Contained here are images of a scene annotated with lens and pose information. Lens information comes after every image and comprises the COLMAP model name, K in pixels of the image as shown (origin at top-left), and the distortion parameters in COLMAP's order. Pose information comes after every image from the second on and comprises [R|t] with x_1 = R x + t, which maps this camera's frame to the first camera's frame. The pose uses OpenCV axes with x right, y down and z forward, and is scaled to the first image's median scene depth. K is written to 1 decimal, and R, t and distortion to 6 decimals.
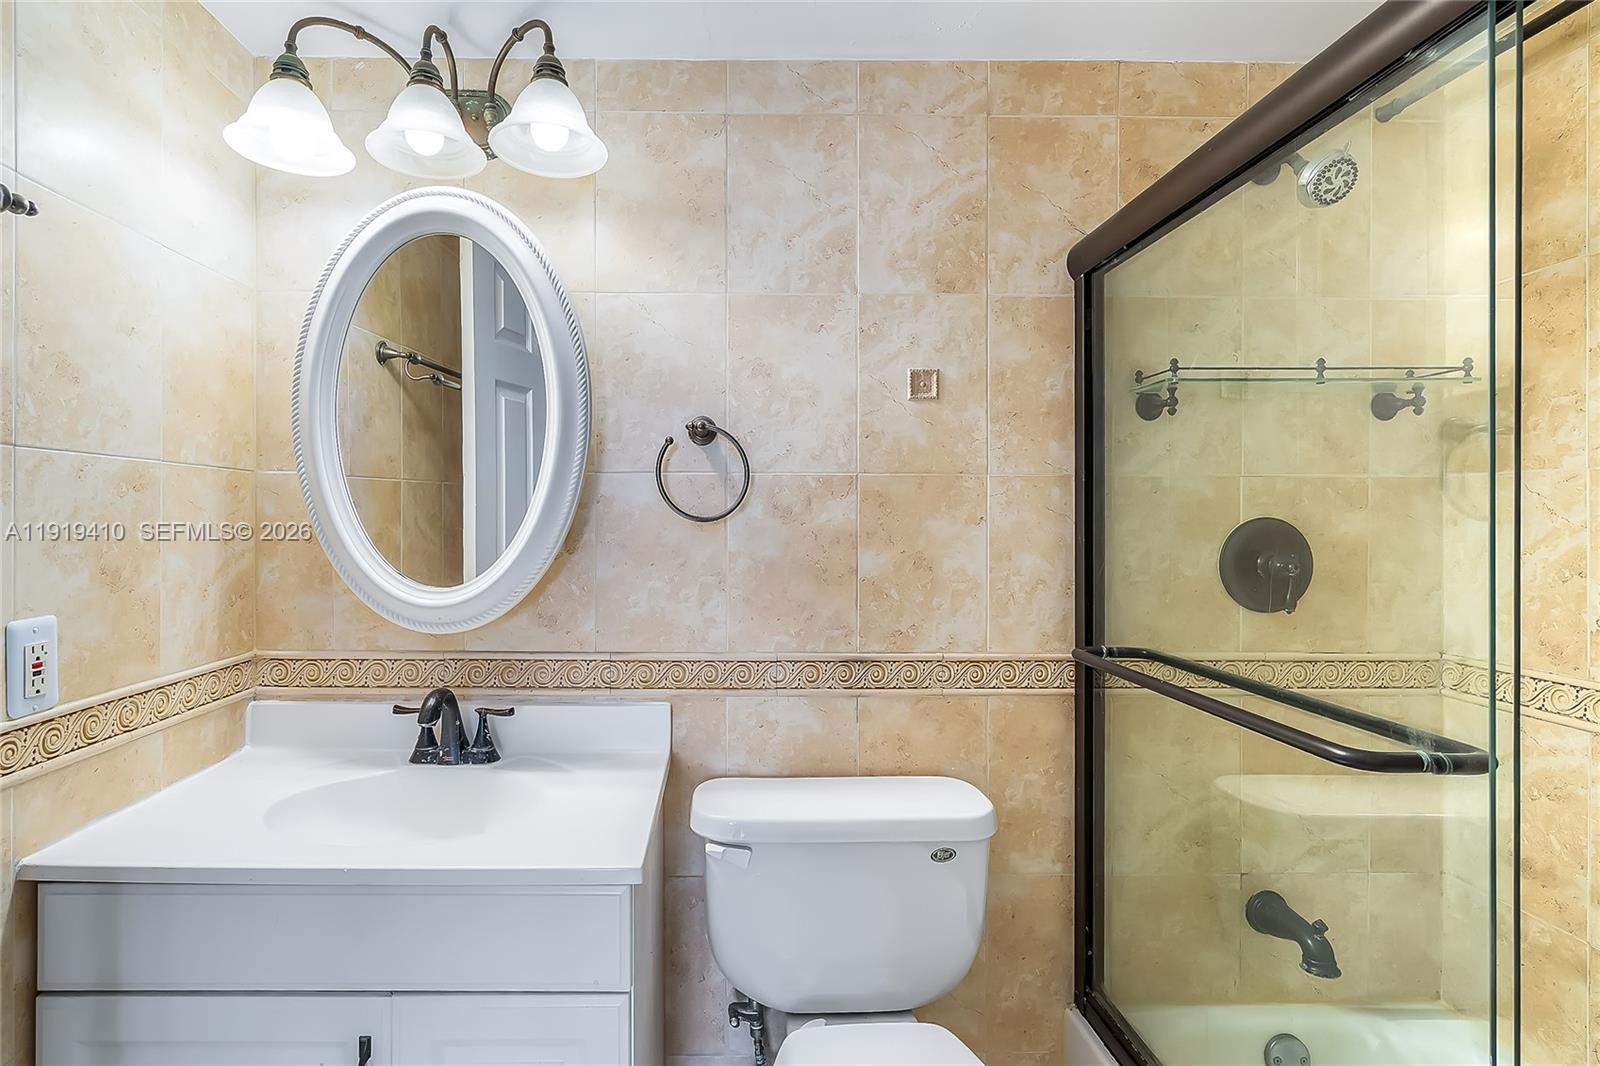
lens RADIAL K [[758.2, 0, 706.1], [0, 758.2, 515.7], [0, 0, 1]] dist [-0.003501, -0.000239]
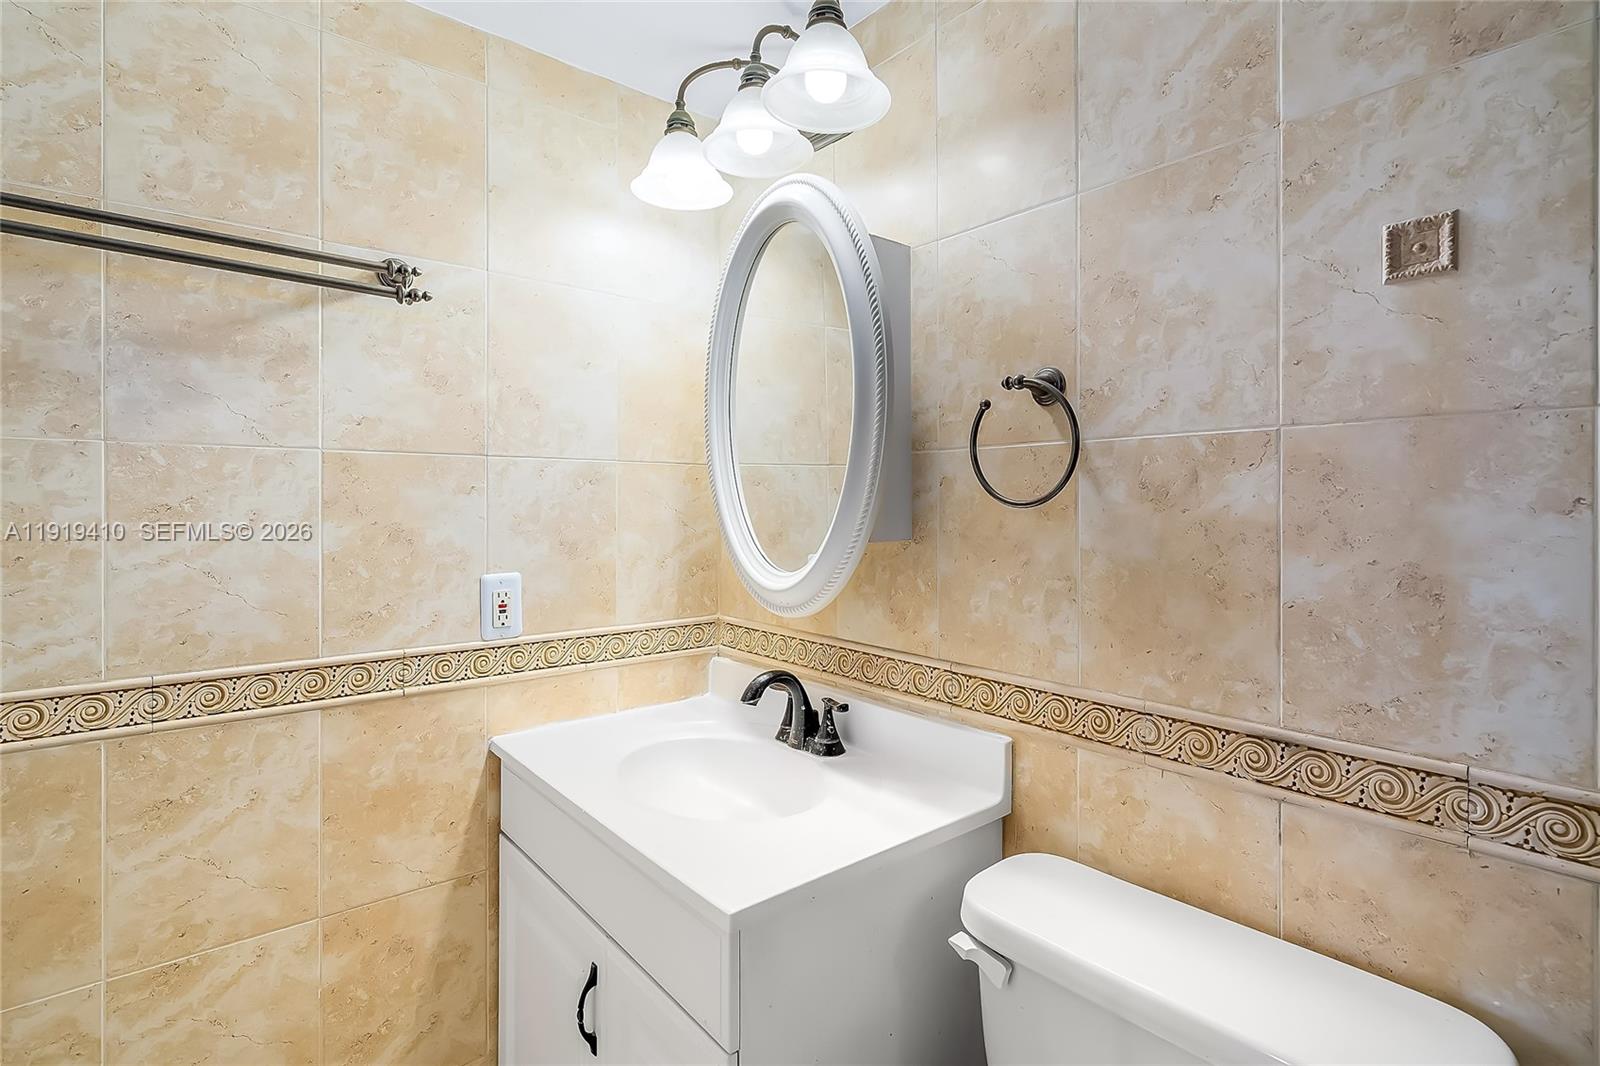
lens RADIAL K [[725.8, 0, 701.4], [0, 725.8, 503.8], [0, 0, 1]] dist [-0.000225, 0.001277]
pose [[0.664172, -0.003571, -0.747572, 0.321078], [0.005286, 0.999986, -0.000080, 0.002682], [0.747561, -0.003899, 0.664181, 0.278445]]
